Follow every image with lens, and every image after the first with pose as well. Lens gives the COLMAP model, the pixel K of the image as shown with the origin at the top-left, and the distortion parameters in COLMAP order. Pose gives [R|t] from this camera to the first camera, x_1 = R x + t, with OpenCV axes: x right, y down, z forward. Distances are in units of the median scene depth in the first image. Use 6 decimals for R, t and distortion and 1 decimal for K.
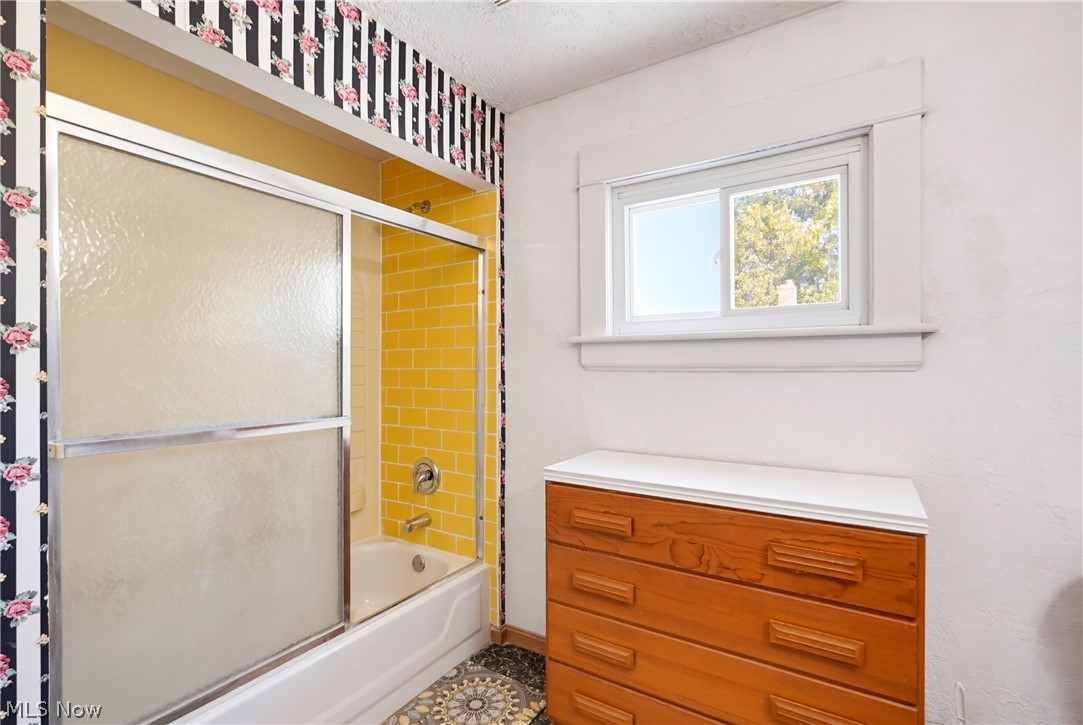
lens RADIAL K [[500.5, 0, 545.2], [0, 500.5, 369.2], [0, 0, 1]] dist [-0.002928, -0.000208]
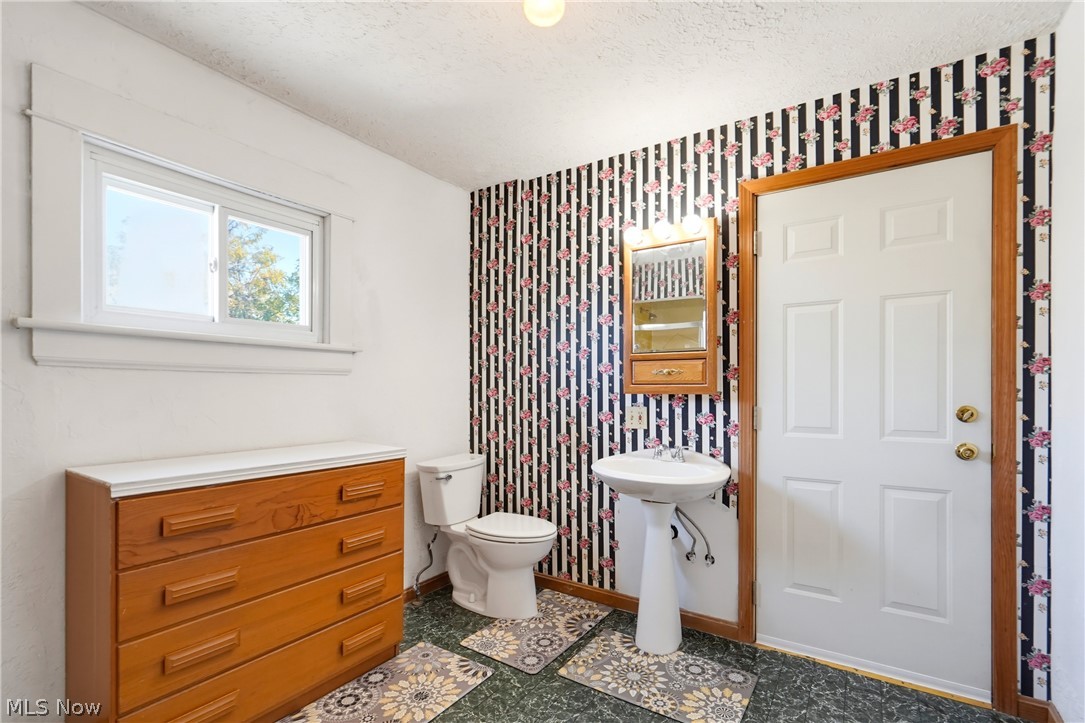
lens RADIAL K [[500.9, 0, 543.4], [0, 500.9, 375.4], [0, 0, 1]] dist [0.001116, 0.000271]
pose [[0.022510, 0.028295, 0.999346, -0.867323], [-0.002499, 0.999598, -0.028246, 0.049143], [-0.999743, -0.001862, 0.022572, 0.313117]]
